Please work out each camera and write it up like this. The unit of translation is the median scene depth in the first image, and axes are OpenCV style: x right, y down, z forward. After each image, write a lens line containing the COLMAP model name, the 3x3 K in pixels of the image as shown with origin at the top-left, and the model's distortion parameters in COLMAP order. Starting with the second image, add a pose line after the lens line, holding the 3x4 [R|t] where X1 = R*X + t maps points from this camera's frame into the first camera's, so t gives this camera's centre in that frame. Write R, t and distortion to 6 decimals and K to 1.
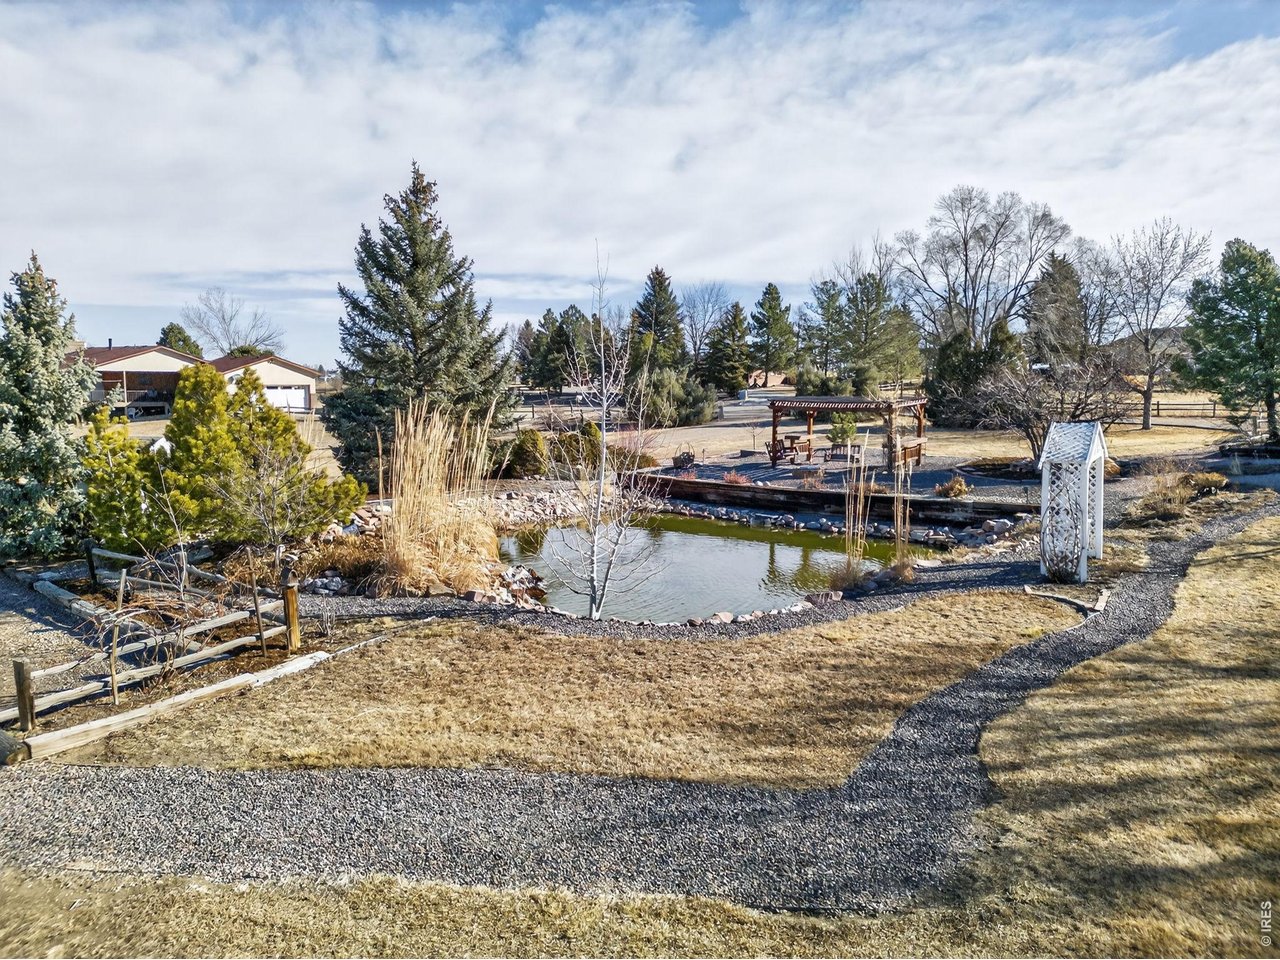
lens RADIAL K [[886.5, 0, 640.3], [0, 886.5, 478.7], [0, 0, 1]] dist [0.036281, -0.006843]
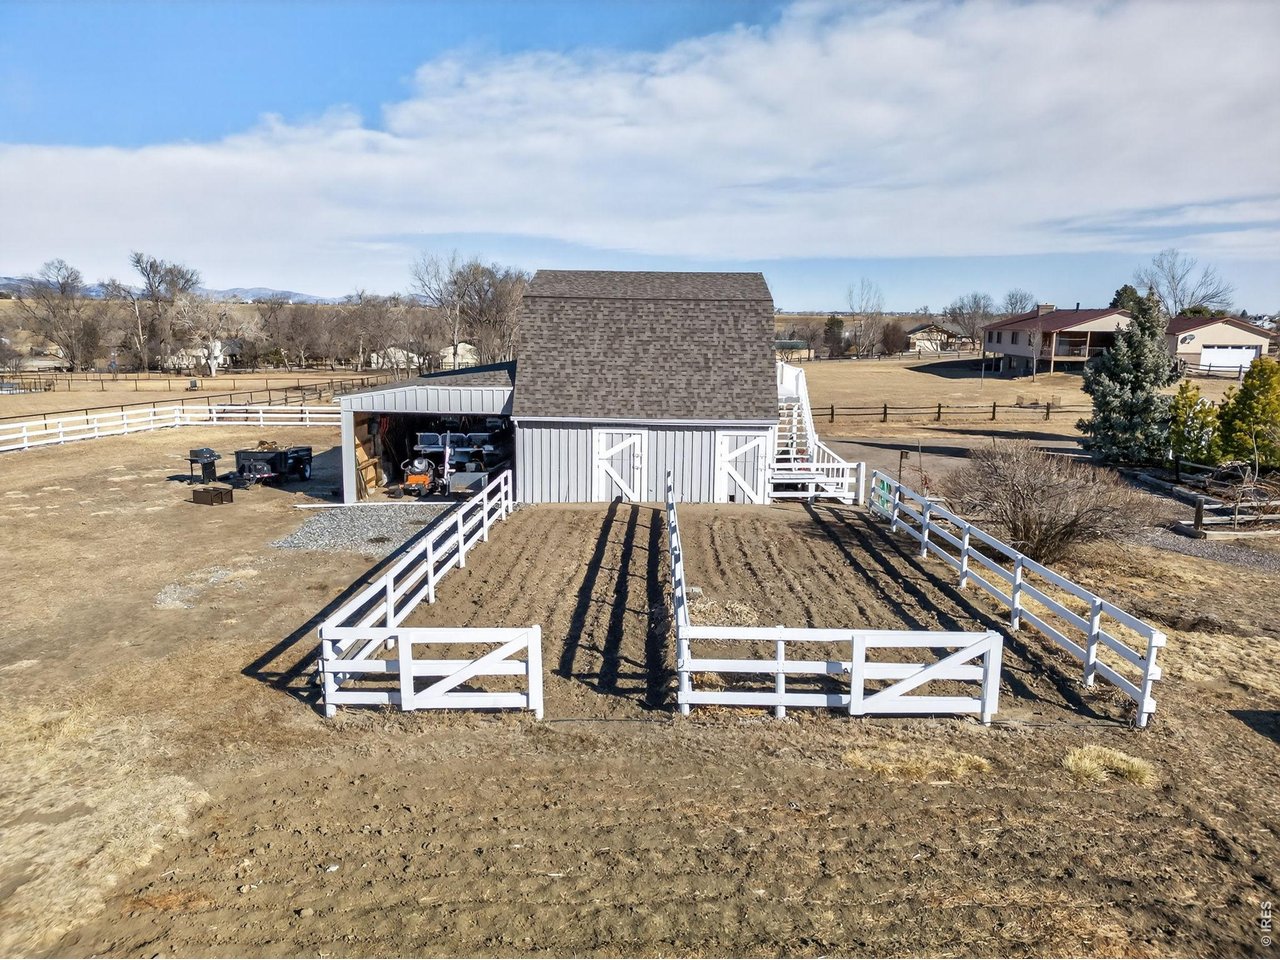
lens RADIAL K [[886.5, 0, 639.9], [0, 886.5, 481.8], [0, 0, 1]] dist [0.036281, -0.006843]
pose [[0.605039, 0.150989, -0.781748, 0.081705], [-0.101093, 0.988476, 0.112675, 0.016001], [0.789752, 0.010857, 0.613330, -0.541245]]
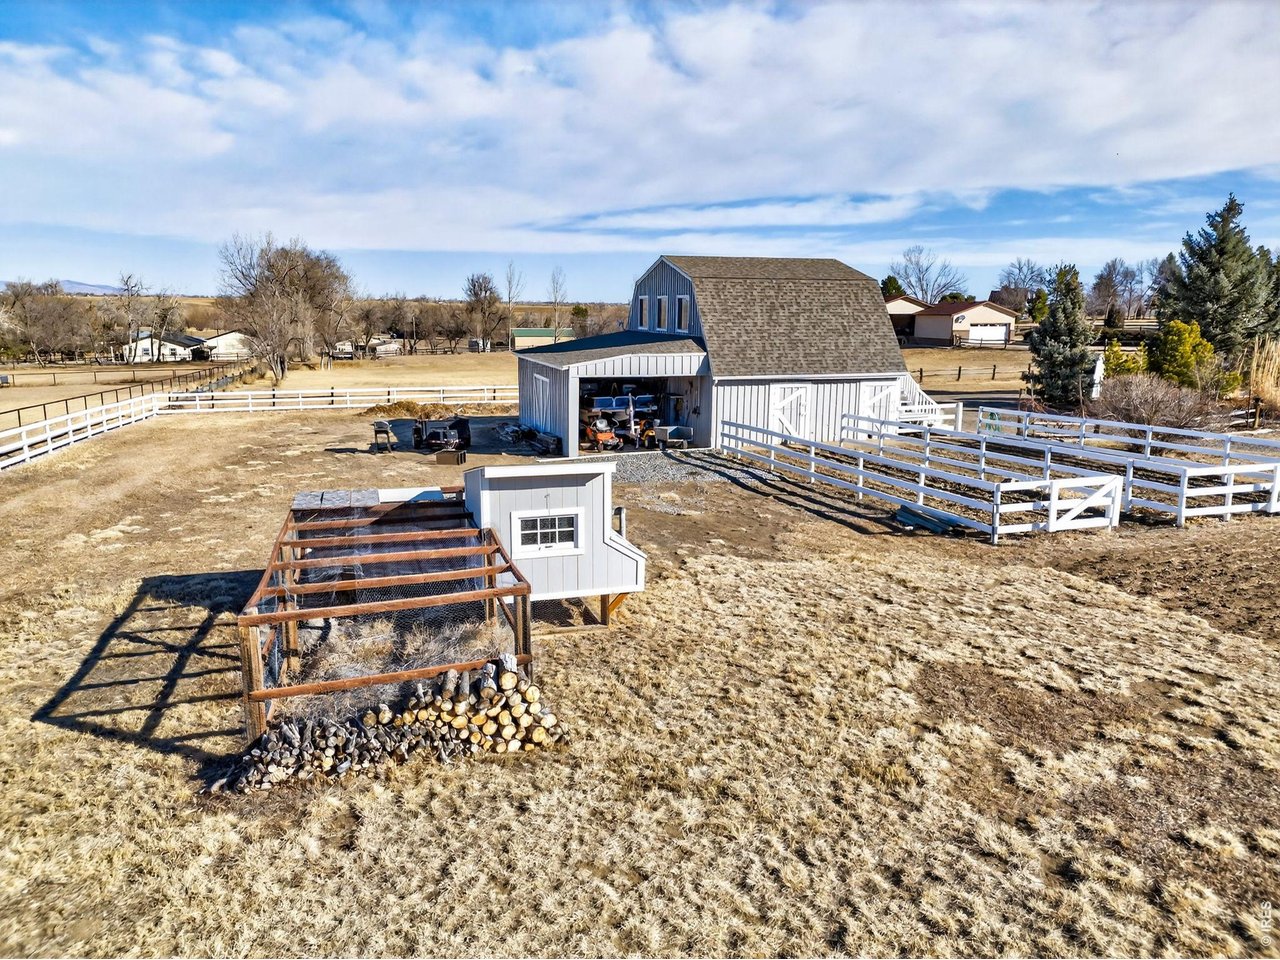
lens RADIAL K [[886.5, 0, 640.6], [0, 886.5, 480.5], [0, 0, 1]] dist [0.036281, -0.006843]
pose [[0.818386, 0.110687, -0.563908, -0.147544], [-0.067905, 0.993027, 0.096367, 0.090410], [0.570643, -0.040573, 0.820196, -1.021584]]
